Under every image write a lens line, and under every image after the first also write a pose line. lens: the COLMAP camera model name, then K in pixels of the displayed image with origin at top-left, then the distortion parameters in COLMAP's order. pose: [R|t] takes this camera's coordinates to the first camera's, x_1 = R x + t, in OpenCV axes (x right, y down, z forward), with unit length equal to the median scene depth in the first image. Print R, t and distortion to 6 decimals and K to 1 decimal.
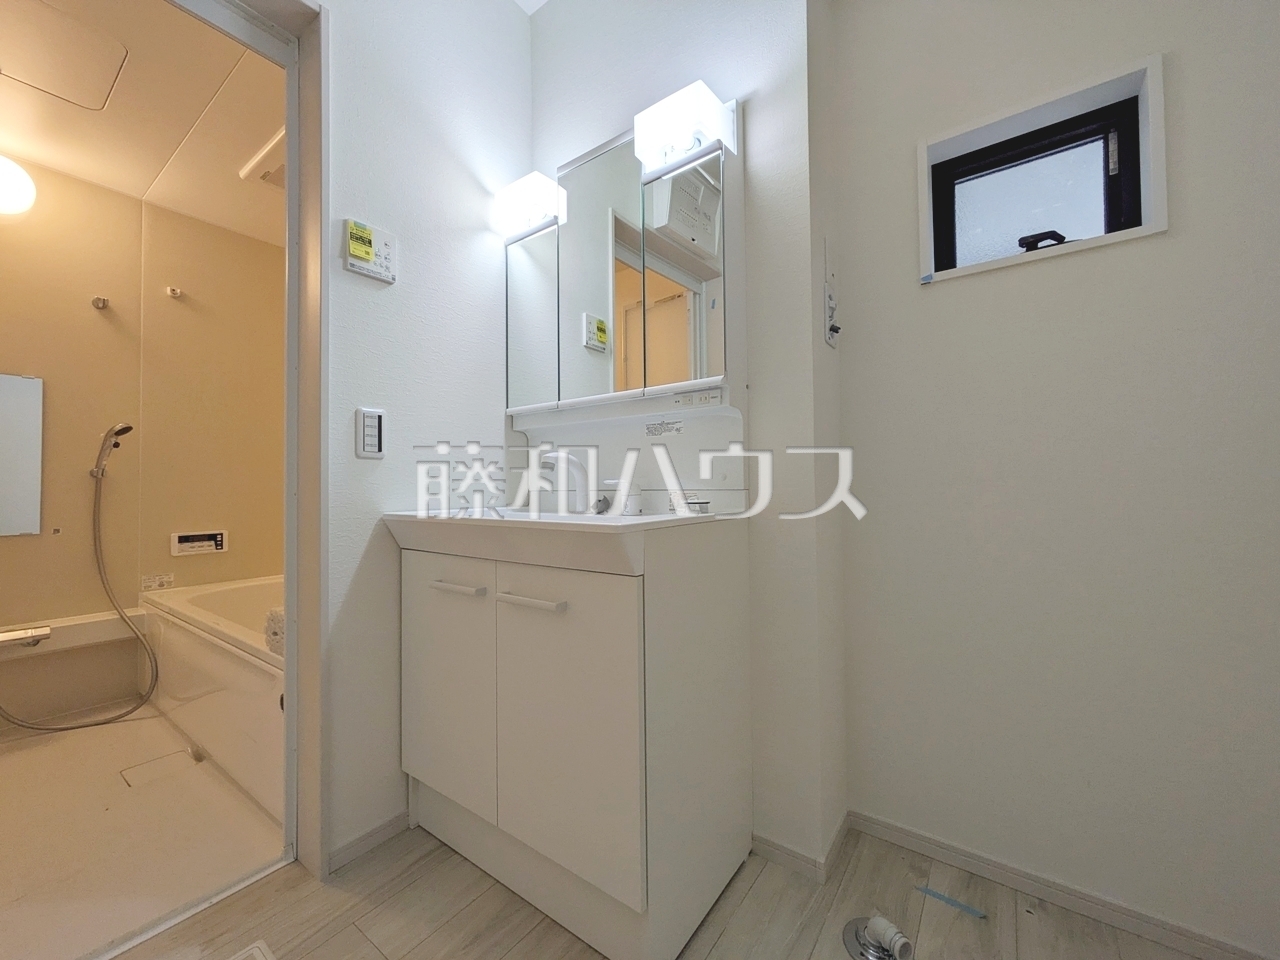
lens RADIAL K [[502.9, 0, 640.5], [0, 502.9, 484.0], [0, 0, 1]] dist [0.001412, 0.000843]
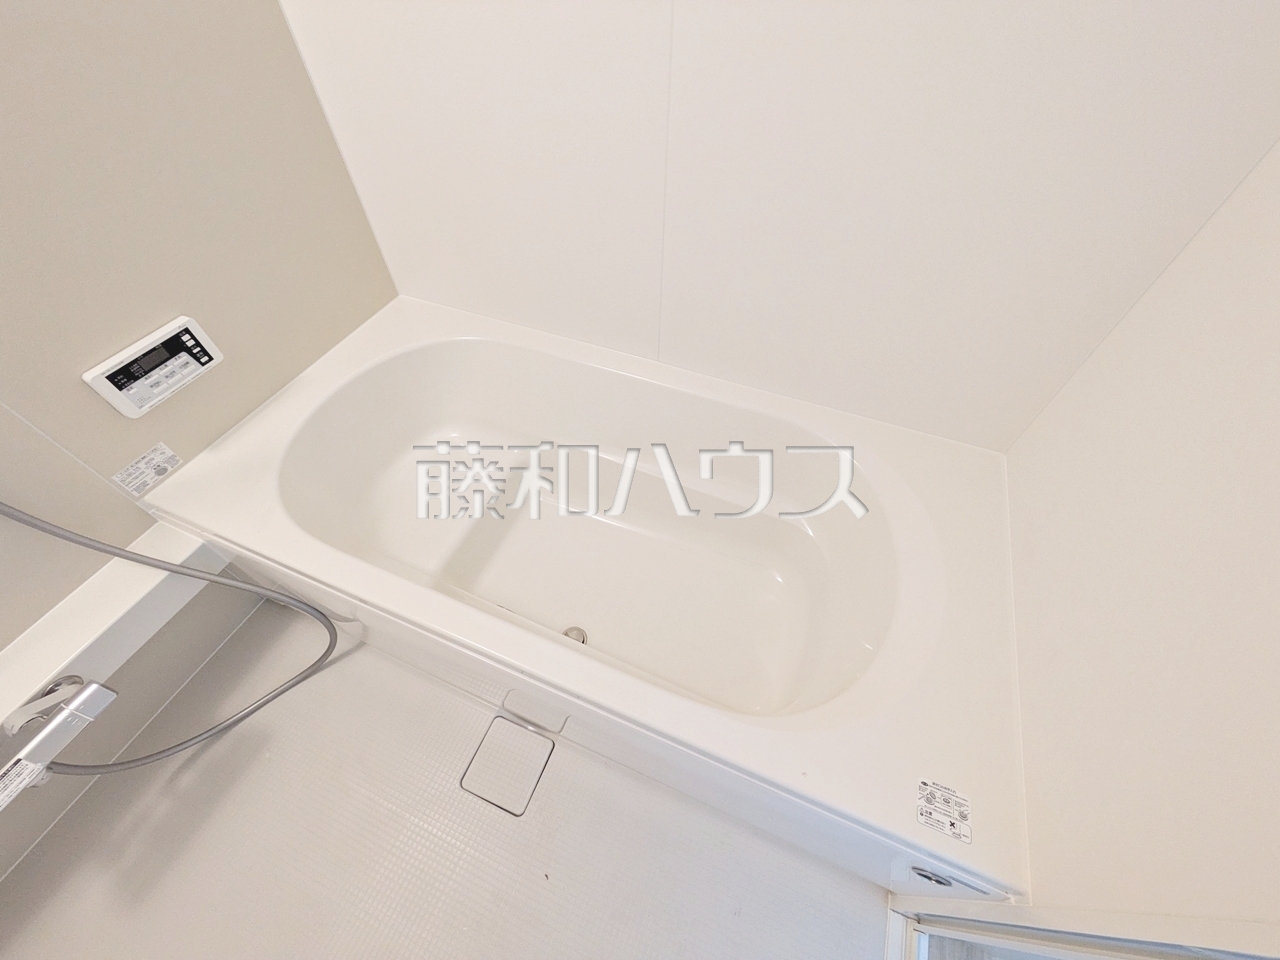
lens RADIAL K [[502.9, 0, 636.3], [0, 502.9, 477.7], [0, 0, 1]] dist [0.001412, 0.000843]
pose [[0.975527, -0.171301, 0.137852, -0.642249], [-0.002928, 0.616765, 0.787142, -0.174491], [-0.219860, -0.768282, 0.601169, 0.676211]]
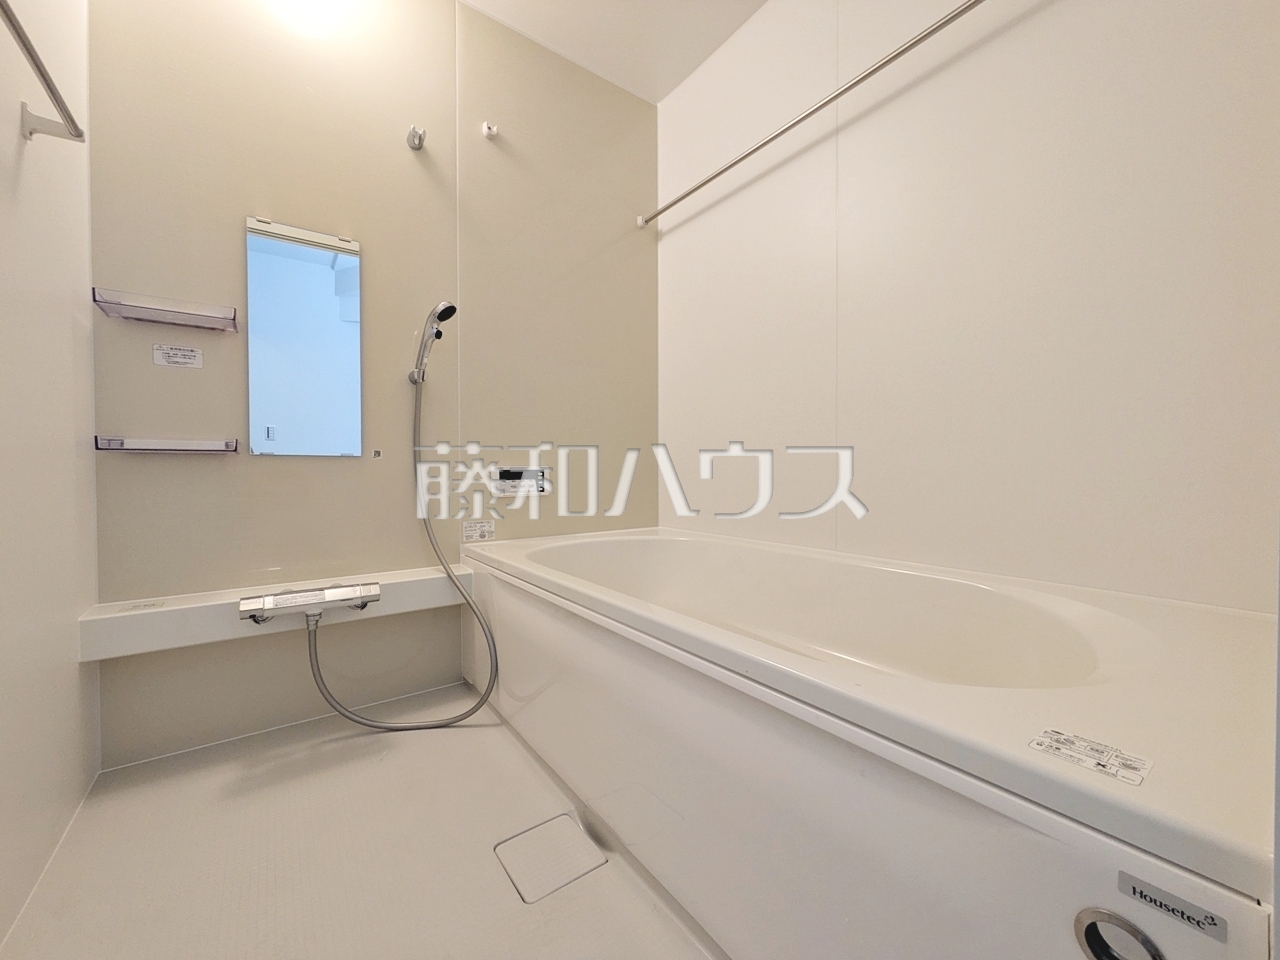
lens RADIAL K [[502.9, 0, 645.8], [0, 502.9, 475.7], [0, 0, 1]] dist [0.001412, 0.000843]
pose [[0.950781, -0.008015, -0.309760, -0.537885], [0.013121, 0.999810, 0.014405, 0.114527], [0.309586, -0.017761, 0.950706, 0.407804]]
